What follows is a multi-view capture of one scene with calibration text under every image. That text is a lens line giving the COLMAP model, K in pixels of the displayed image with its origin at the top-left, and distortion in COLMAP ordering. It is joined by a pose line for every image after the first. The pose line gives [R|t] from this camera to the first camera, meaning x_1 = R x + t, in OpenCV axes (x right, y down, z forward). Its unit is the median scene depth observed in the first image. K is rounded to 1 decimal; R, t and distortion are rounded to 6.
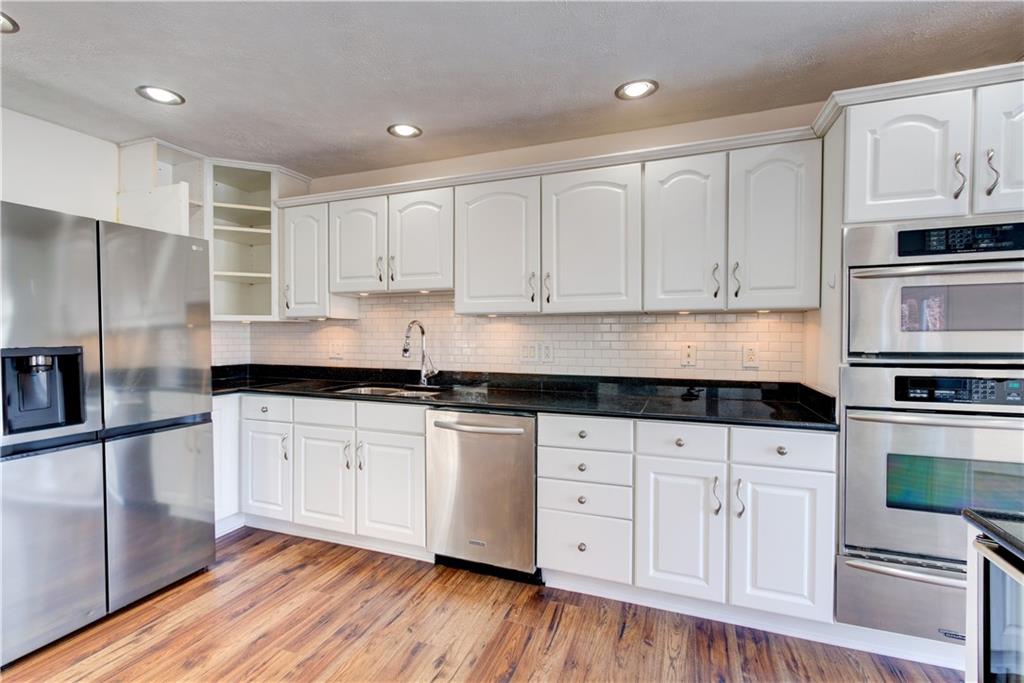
lens RADIAL K [[465.6, 0, 499.7], [0, 465.6, 341.7], [0, 0, 1]] dist [0.001115, 0.000840]
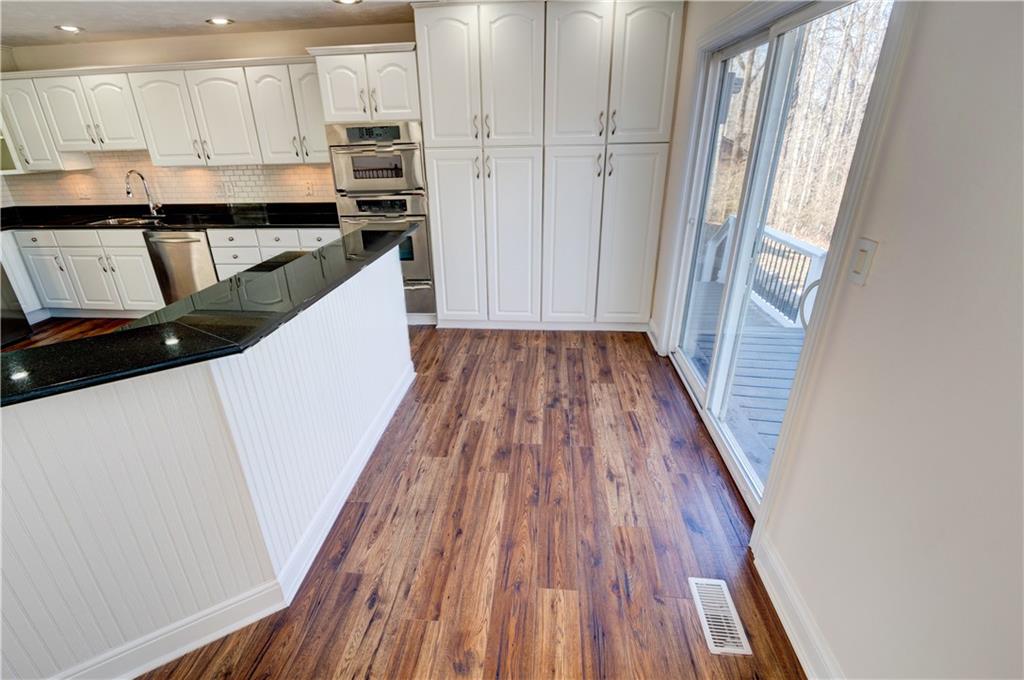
lens RADIAL K [[466.4, 0, 497.9], [0, 466.4, 336.8], [0, 0, 1]] dist [-0.019881, 0.000519]
pose [[0.964442, -0.121302, 0.234814, 0.542862], [0.023079, 0.923713, 0.382389, -0.090998], [-0.263285, -0.363373, 0.893667, -0.804588]]
